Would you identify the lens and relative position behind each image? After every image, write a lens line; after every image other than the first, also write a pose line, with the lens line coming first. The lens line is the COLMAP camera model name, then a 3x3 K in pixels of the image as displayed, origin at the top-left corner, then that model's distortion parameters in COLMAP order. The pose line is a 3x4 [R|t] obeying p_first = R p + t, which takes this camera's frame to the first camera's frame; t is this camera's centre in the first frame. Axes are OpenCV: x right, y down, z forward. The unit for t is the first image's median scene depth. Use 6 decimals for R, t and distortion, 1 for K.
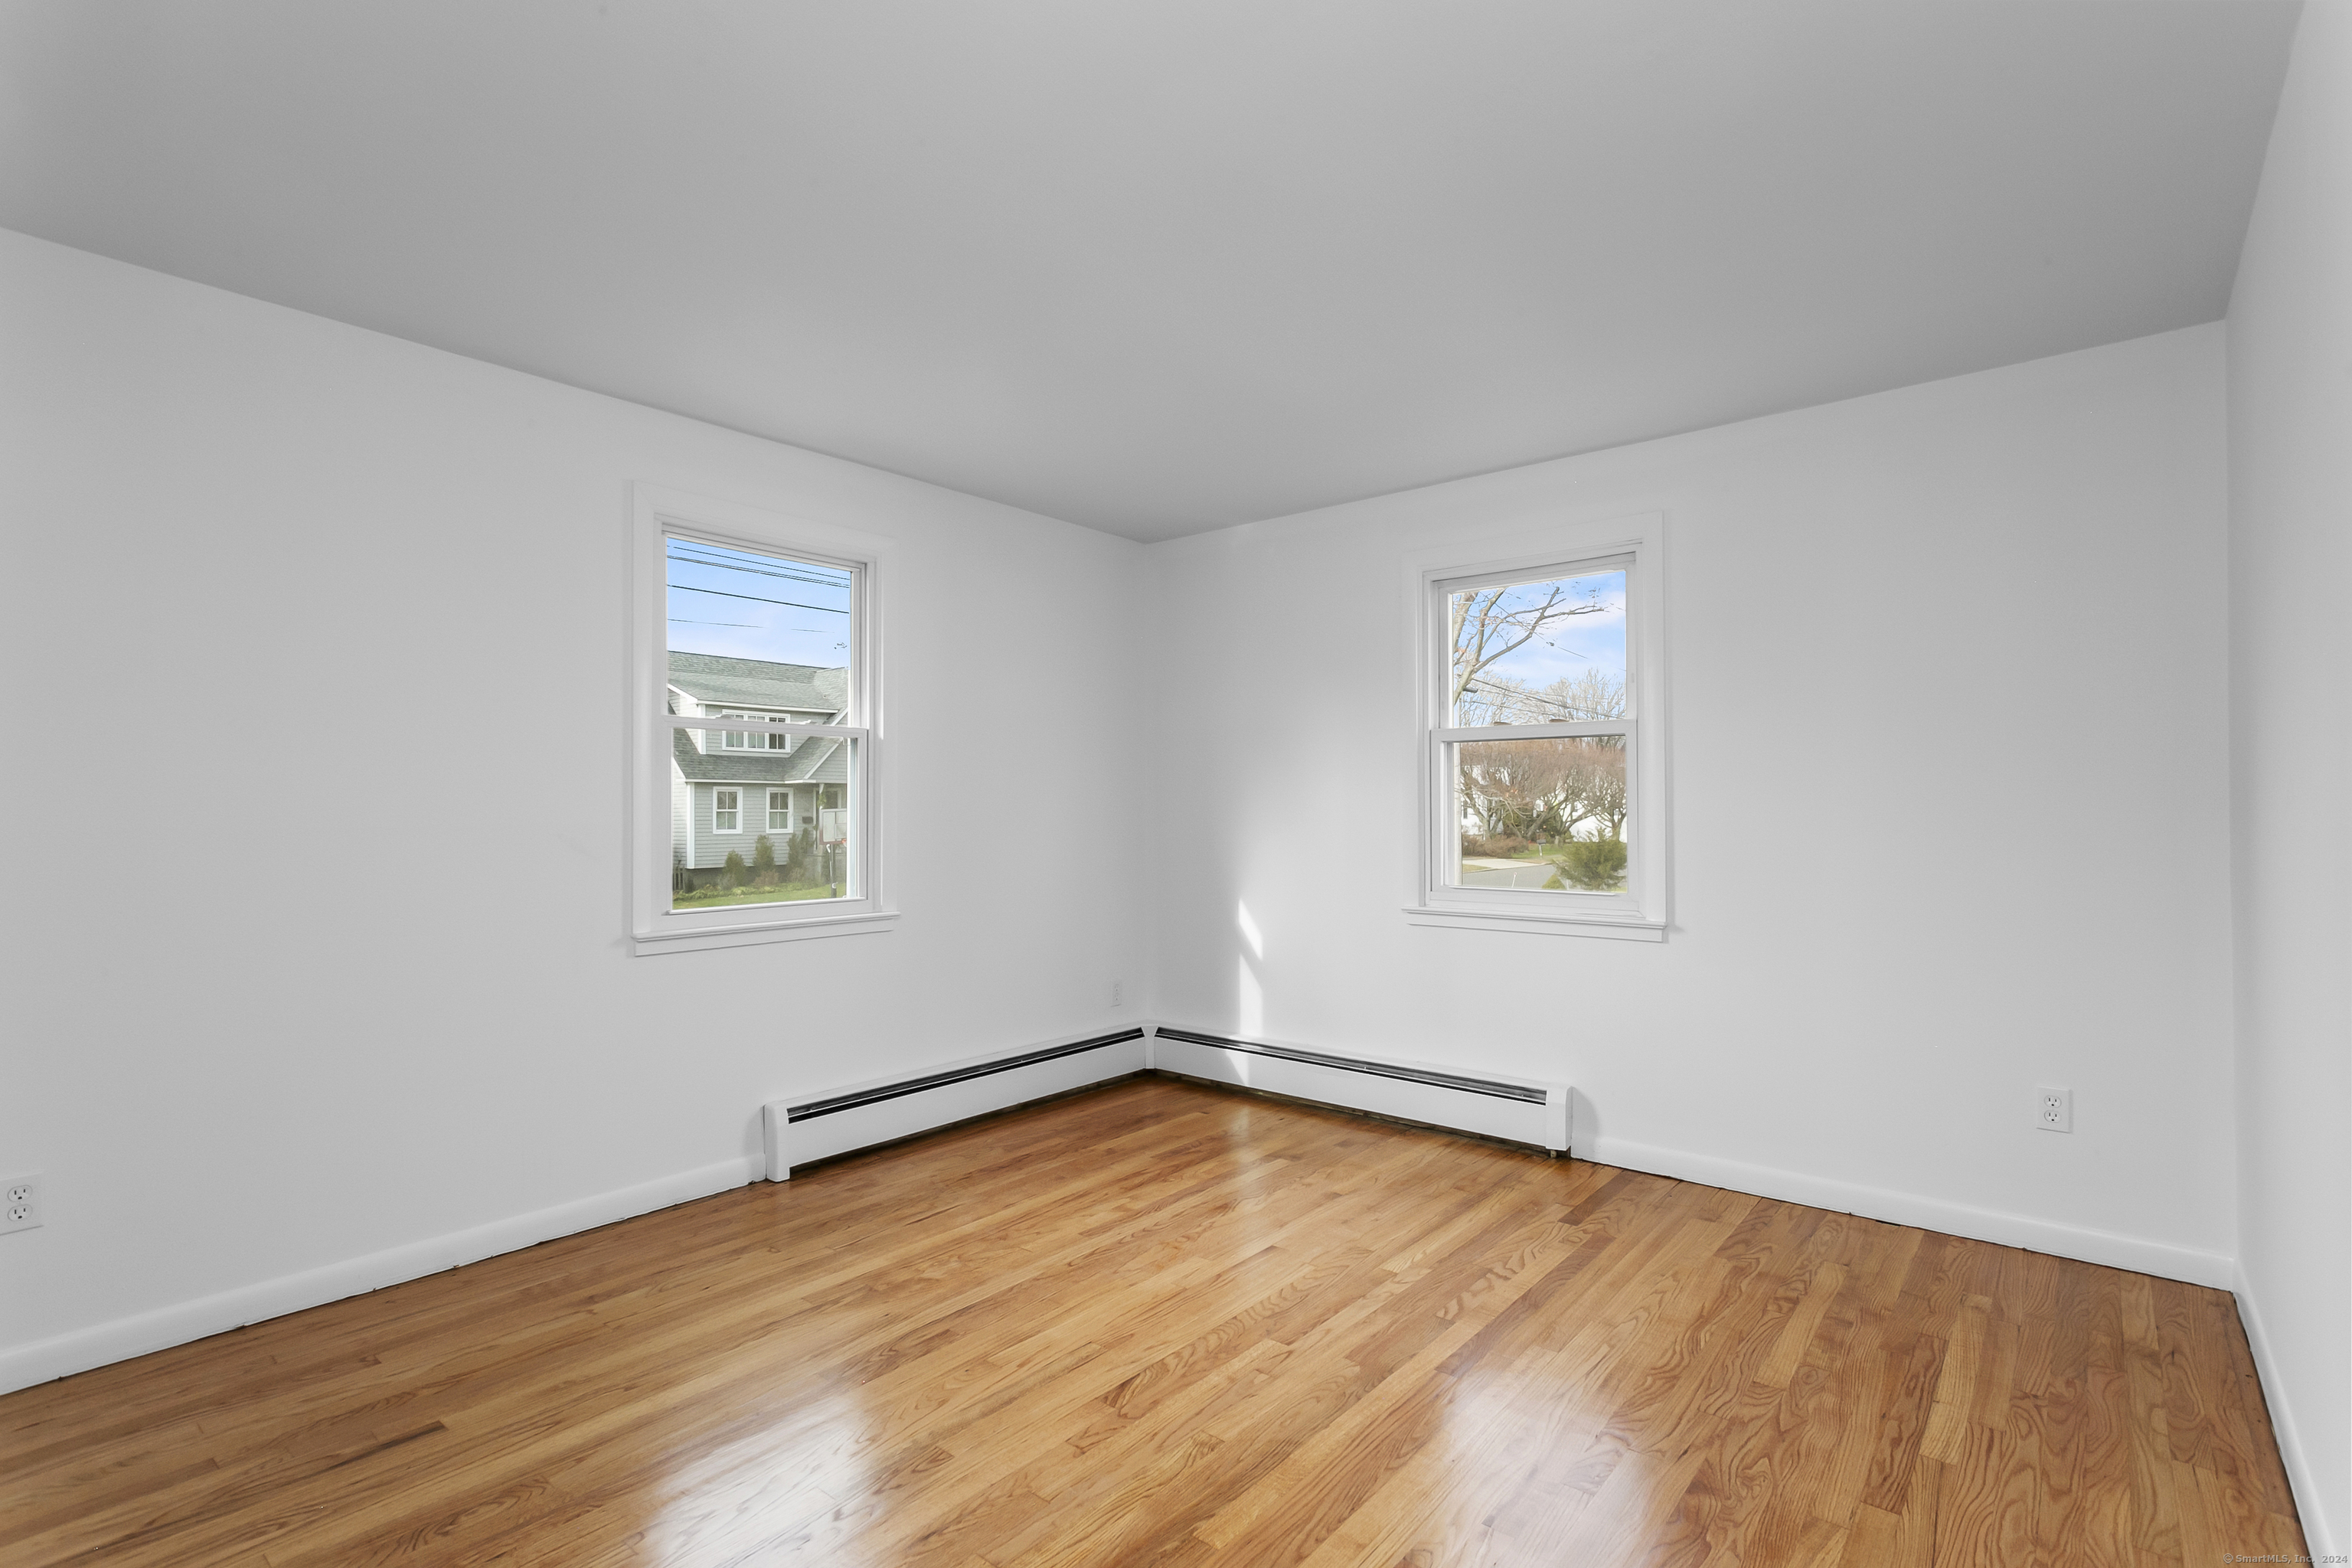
lens RADIAL K [[1116.1, 0, 1171.2], [0, 1116.1, 813.8], [0, 0, 1]] dist [0.009624, -0.000359]
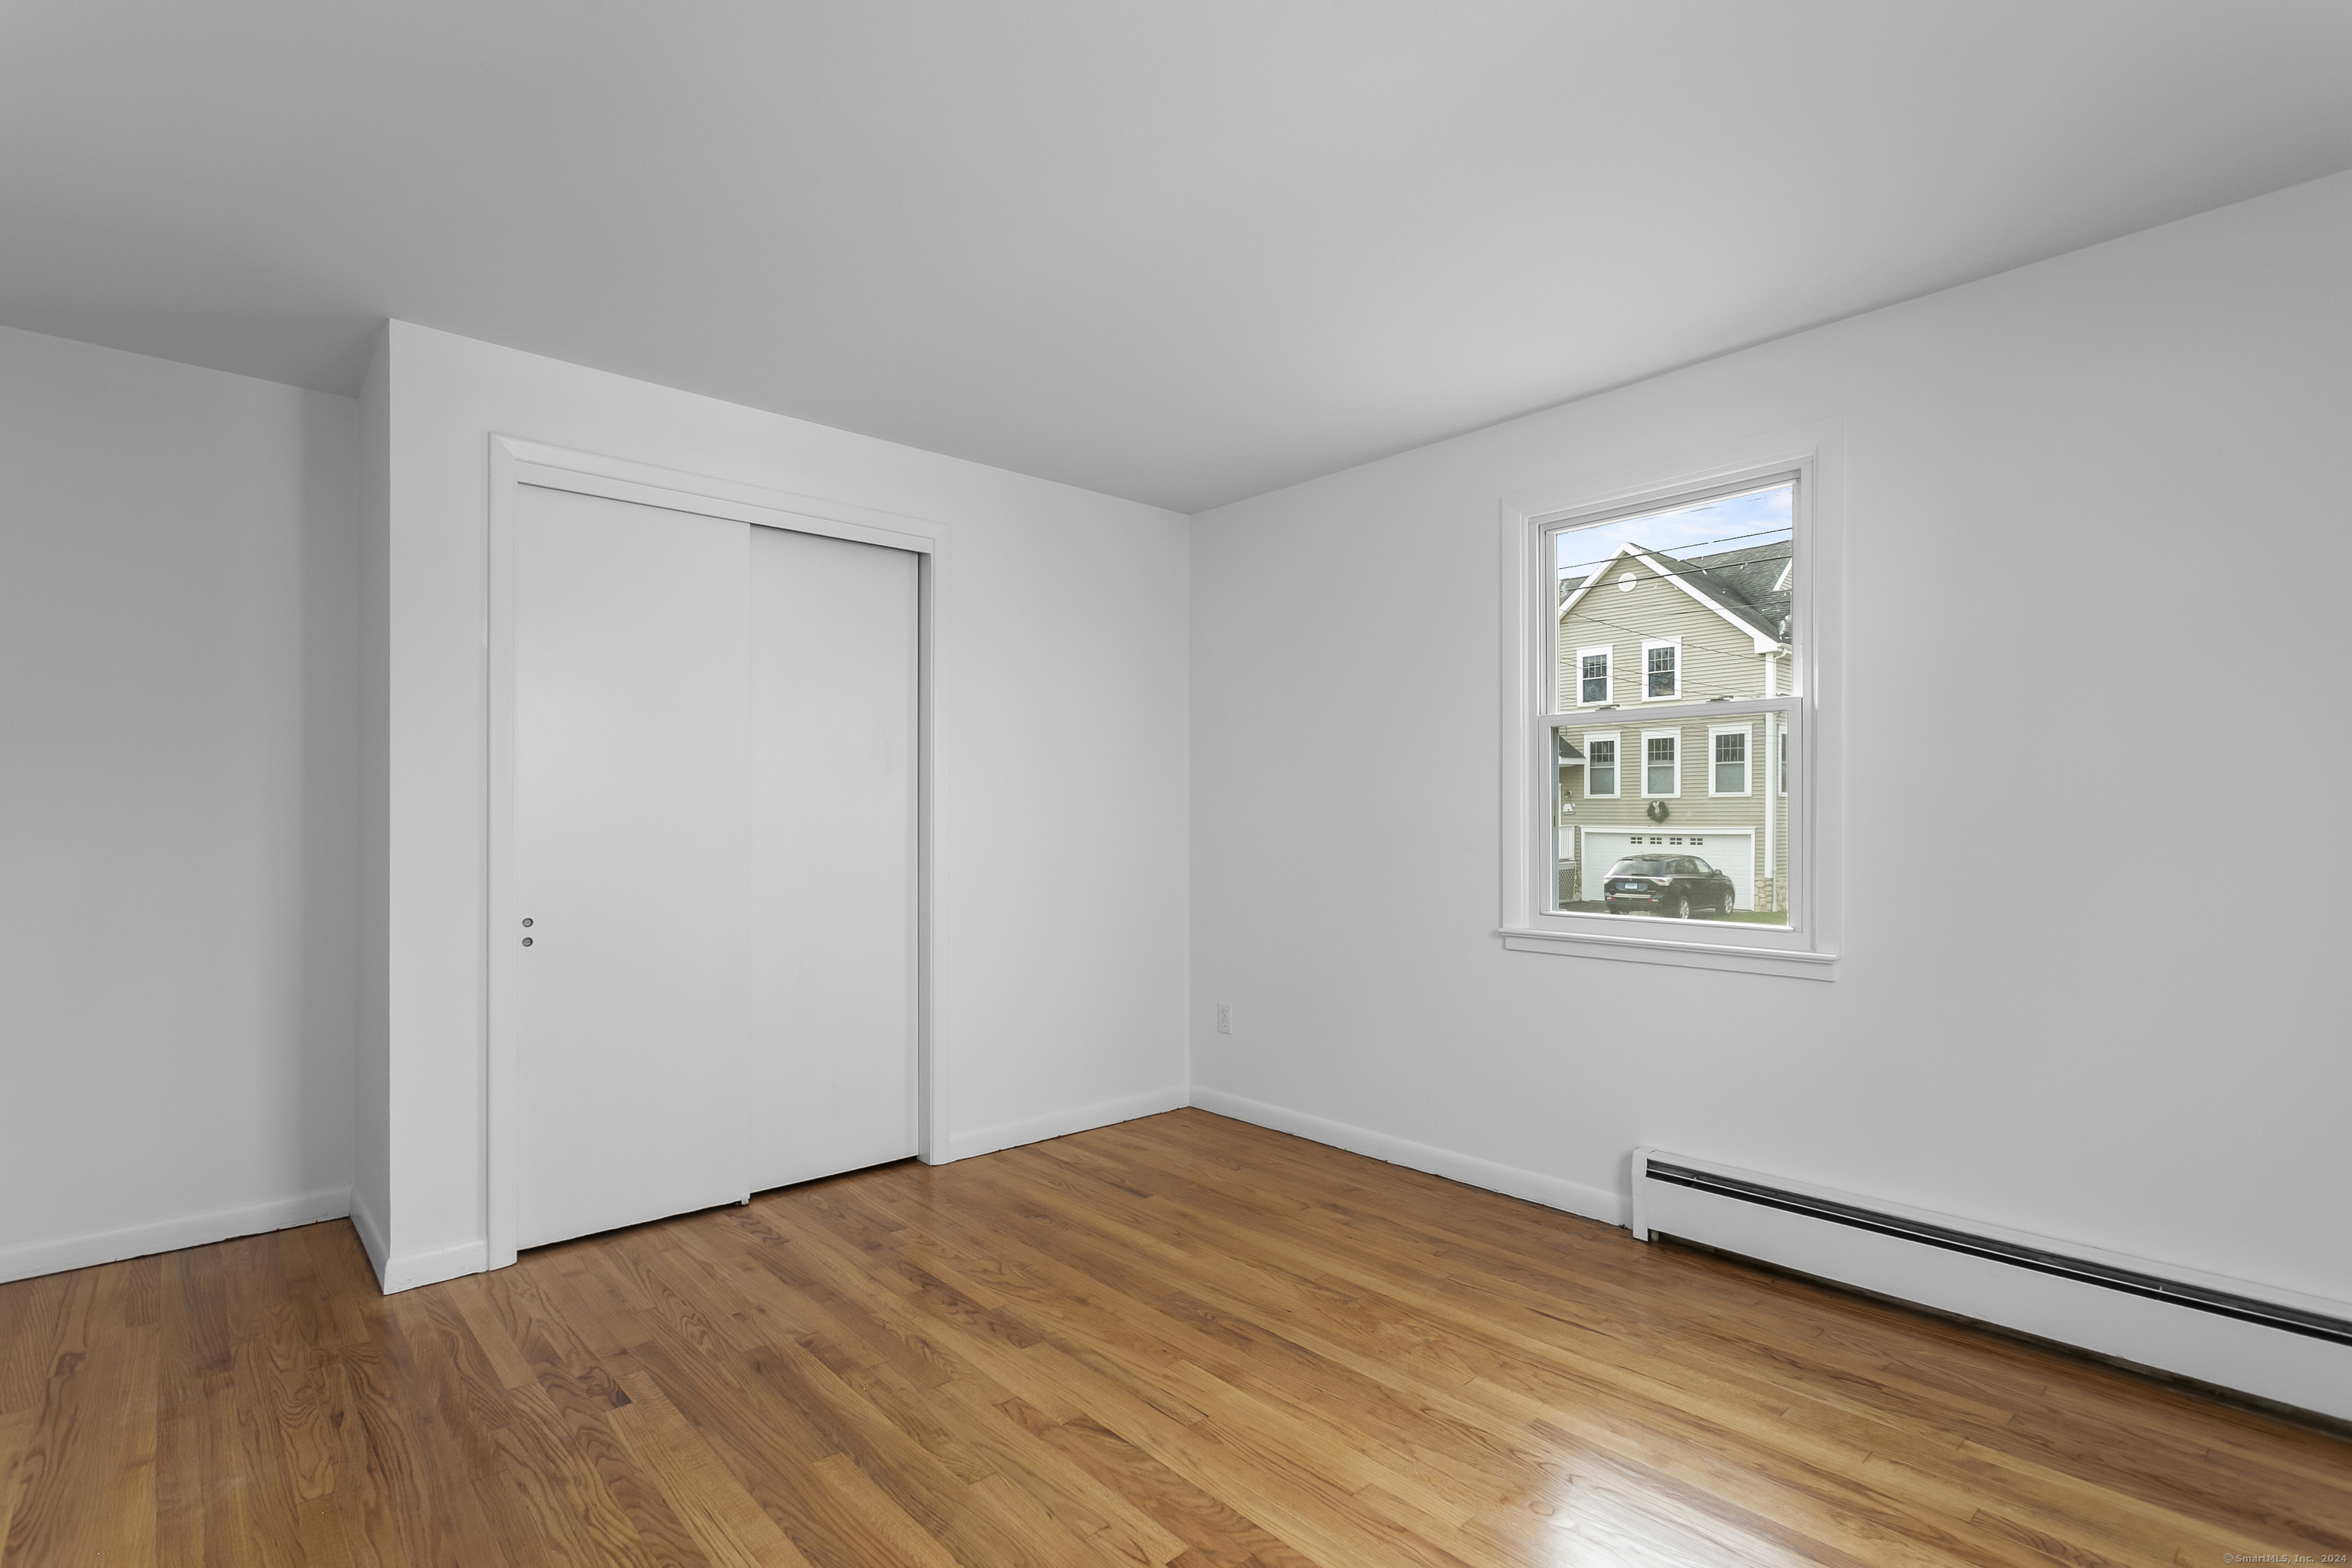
lens RADIAL K [[1116.1, 0, 1171.2], [0, 1116.1, 813.8], [0, 0, 1]] dist [0.009624, -0.000359]
pose [[-0.138923, 0.002100, -0.990301, 0.689039], [0.000205, 0.999998, 0.002092, -0.003882], [0.990303, 0.000088, -0.138923, 0.936160]]
